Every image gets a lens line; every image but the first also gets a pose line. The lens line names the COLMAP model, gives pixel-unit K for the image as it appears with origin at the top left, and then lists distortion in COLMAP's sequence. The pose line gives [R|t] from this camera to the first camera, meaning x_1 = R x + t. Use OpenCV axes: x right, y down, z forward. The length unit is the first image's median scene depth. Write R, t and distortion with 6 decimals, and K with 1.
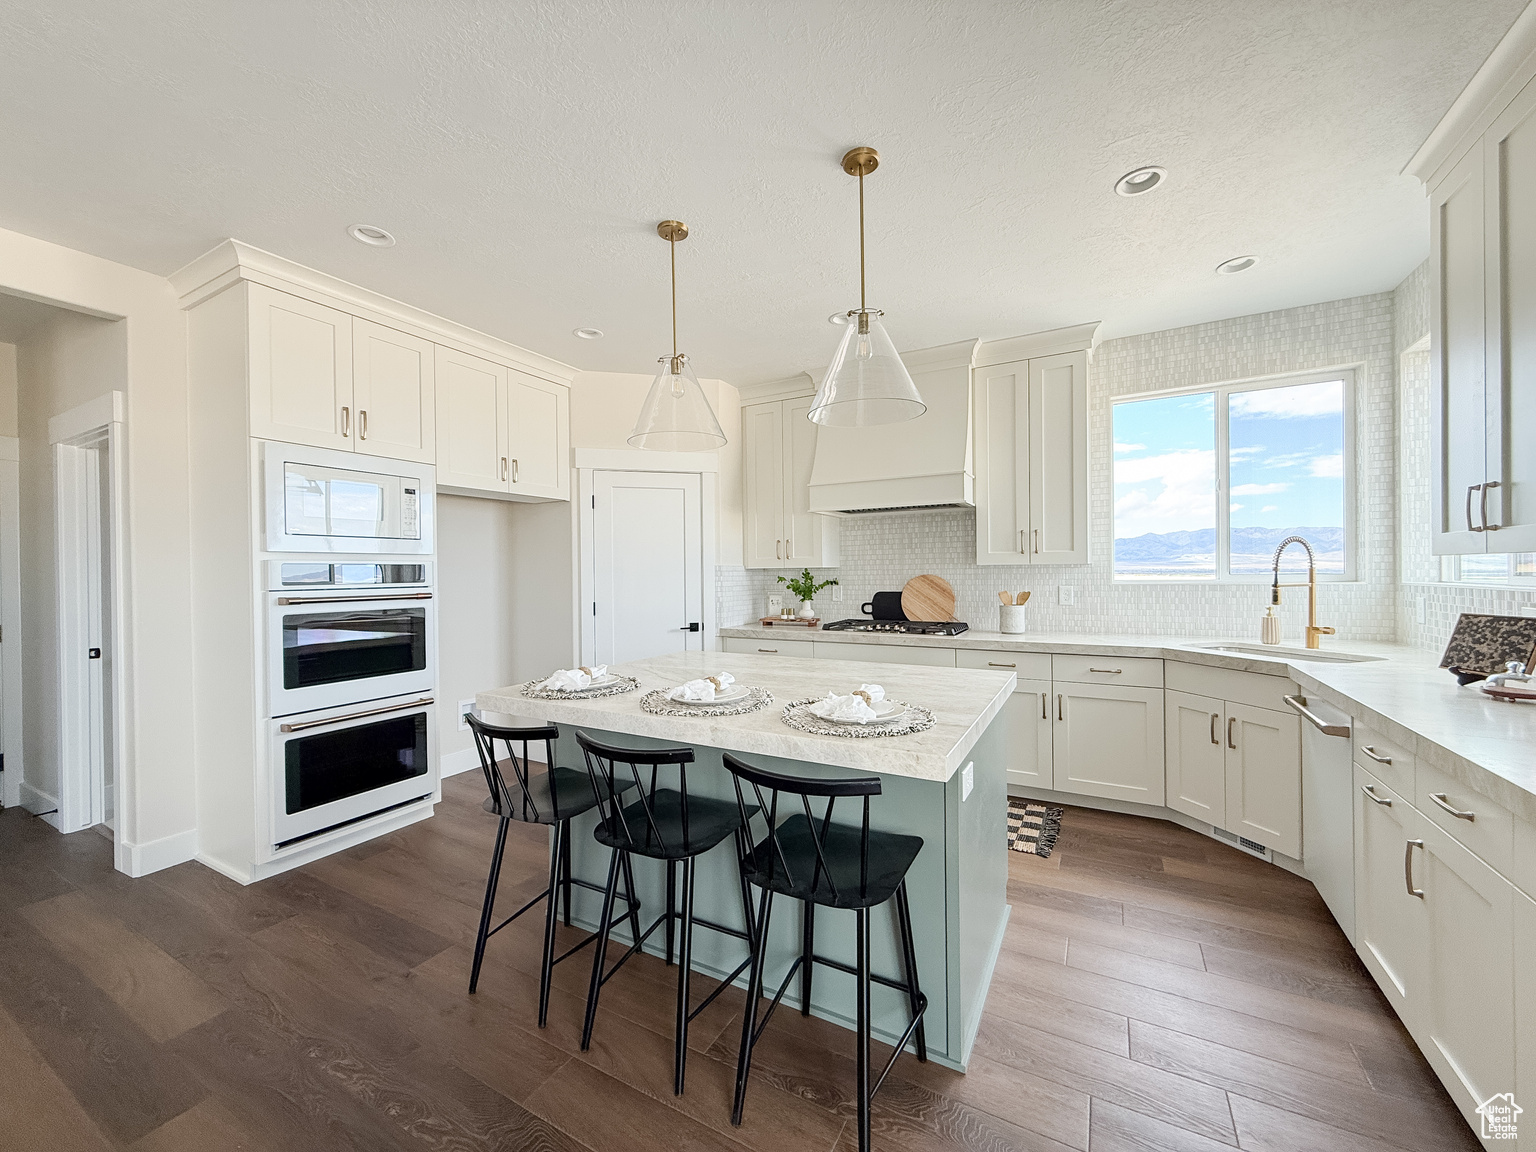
lens RADIAL K [[611.5, 0, 765.6], [0, 611.5, 574.9], [0, 0, 1]] dist [0.002522, 0.000280]
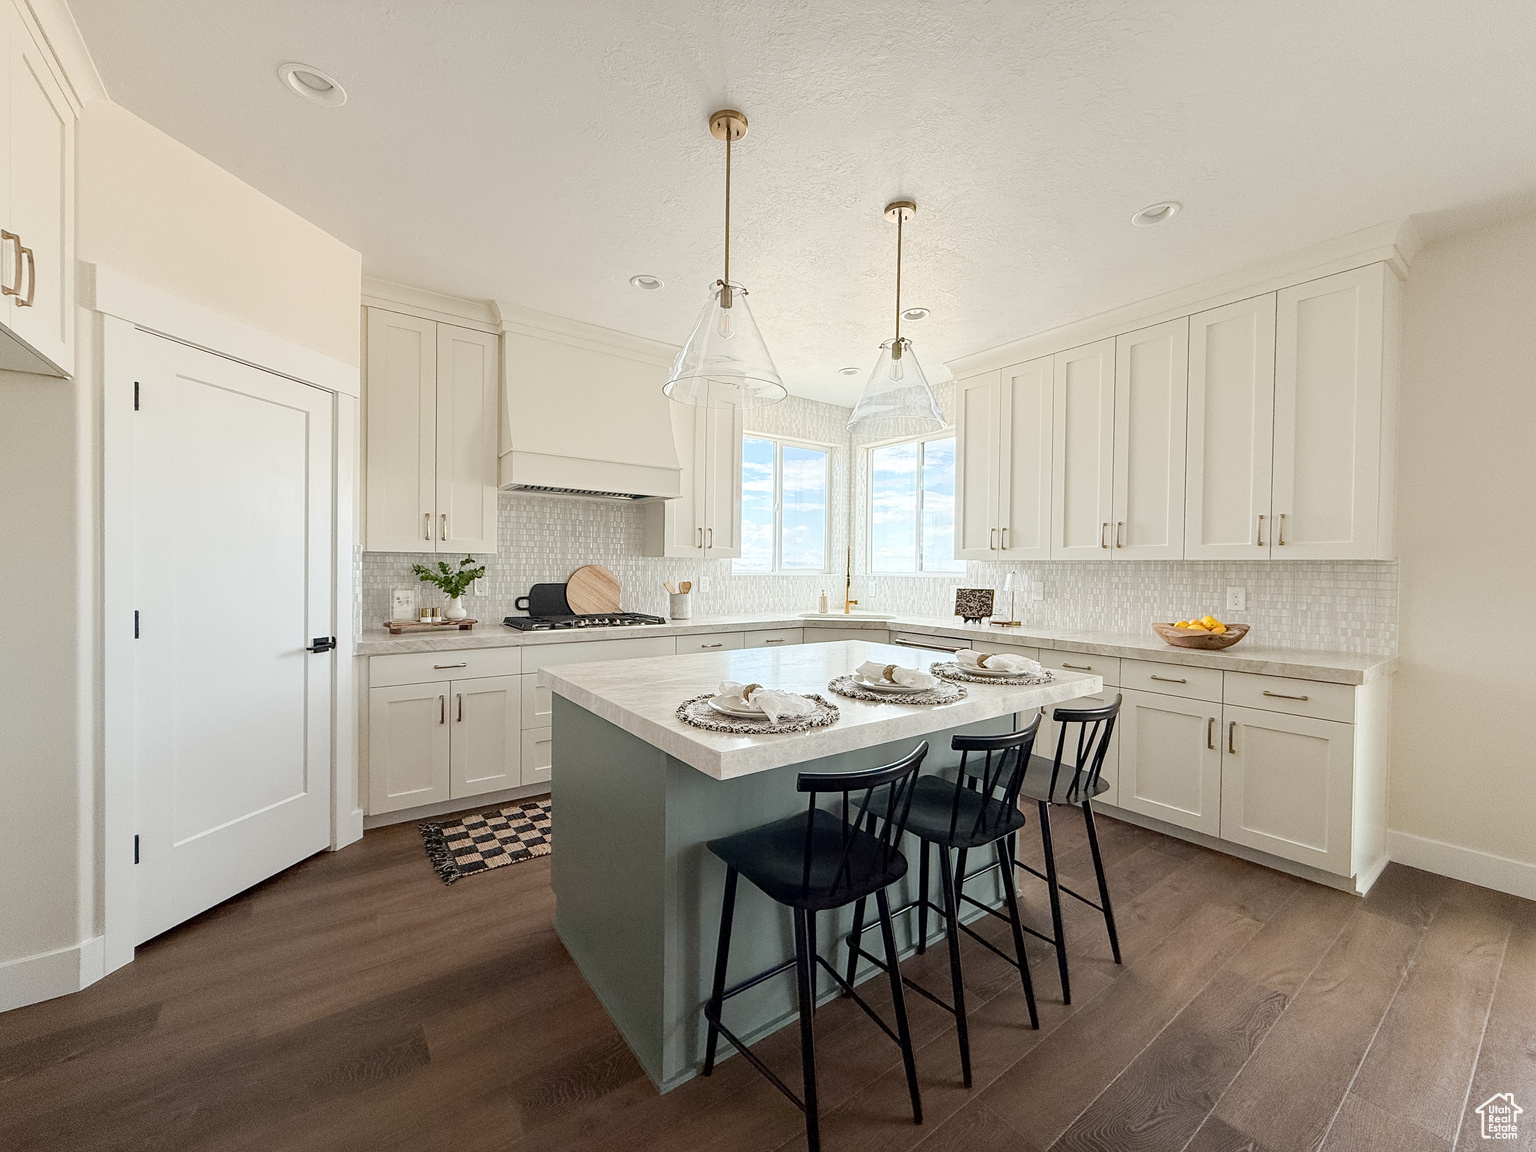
lens RADIAL K [[611.5, 0, 765.6], [0, 611.5, 574.9], [0, 0, 1]] dist [0.002522, 0.000280]
pose [[0.421356, 0.004300, 0.906885, -0.488825], [-0.011251, 0.999937, 0.000486, 0.011387], [-0.906826, -0.010408, 0.421378, 0.352626]]
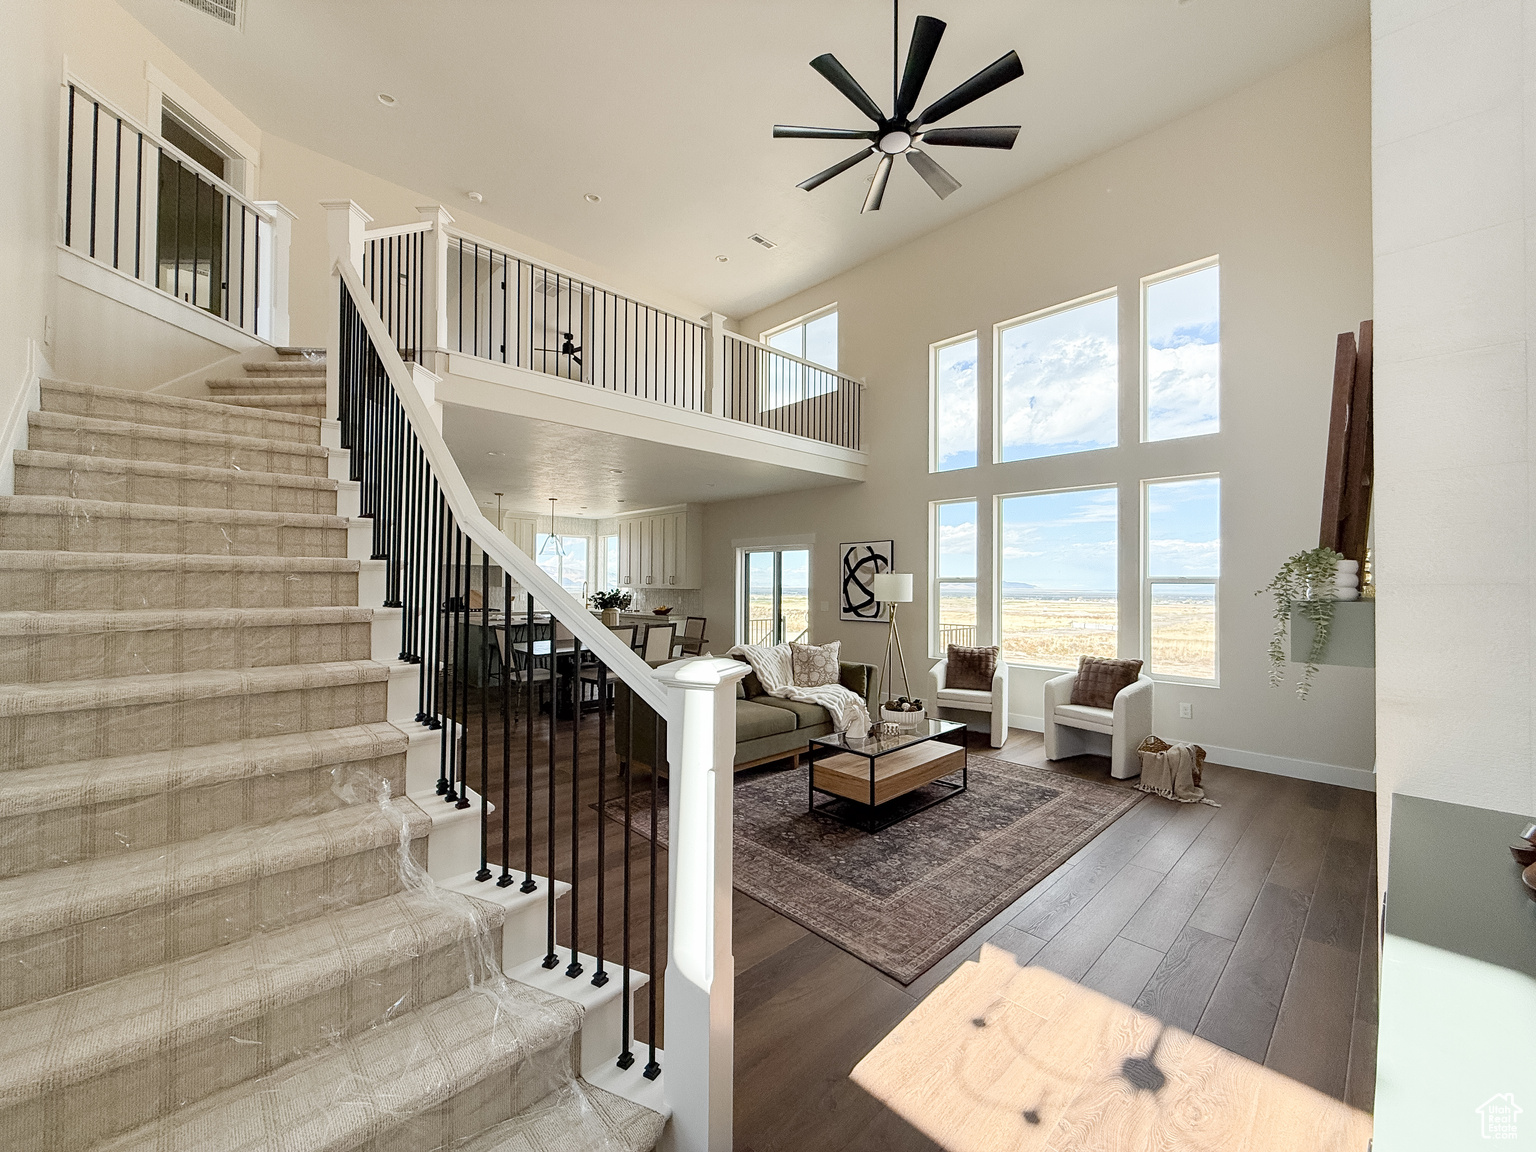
lens RADIAL K [[611.5, 0, 765.6], [0, 611.5, 574.9], [0, 0, 1]] dist [0.002522, 0.000280]
pose [[0.295837, 0.026936, 0.954859, -1.793815], [-0.006234, 0.999636, -0.026268, -0.004572], [-0.955218, 0.001819, 0.295897, -0.899345]]
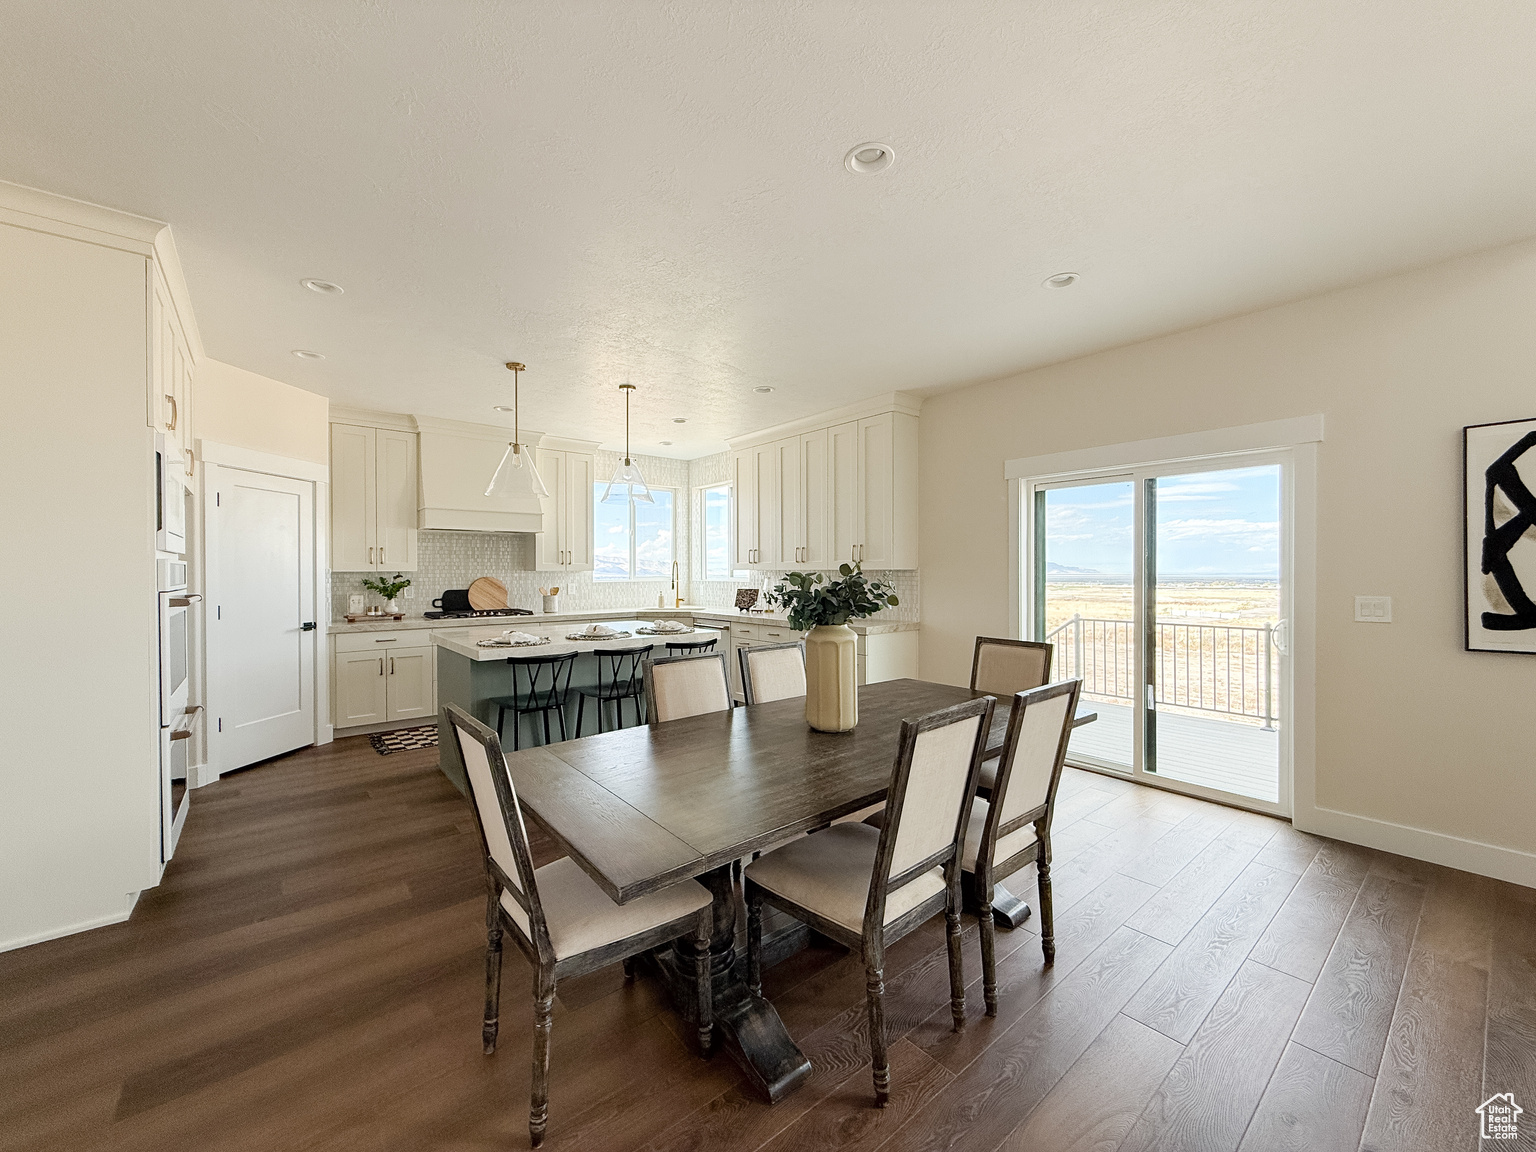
lens RADIAL K [[611.5, 0, 765.6], [0, 611.5, 574.9], [0, 0, 1]] dist [0.002522, 0.000280]
pose [[0.372761, 0.004066, 0.927918, -0.822008], [0.003530, 0.999977, -0.005800, 0.005077], [-0.927921, 0.005438, 0.372738, -0.137952]]
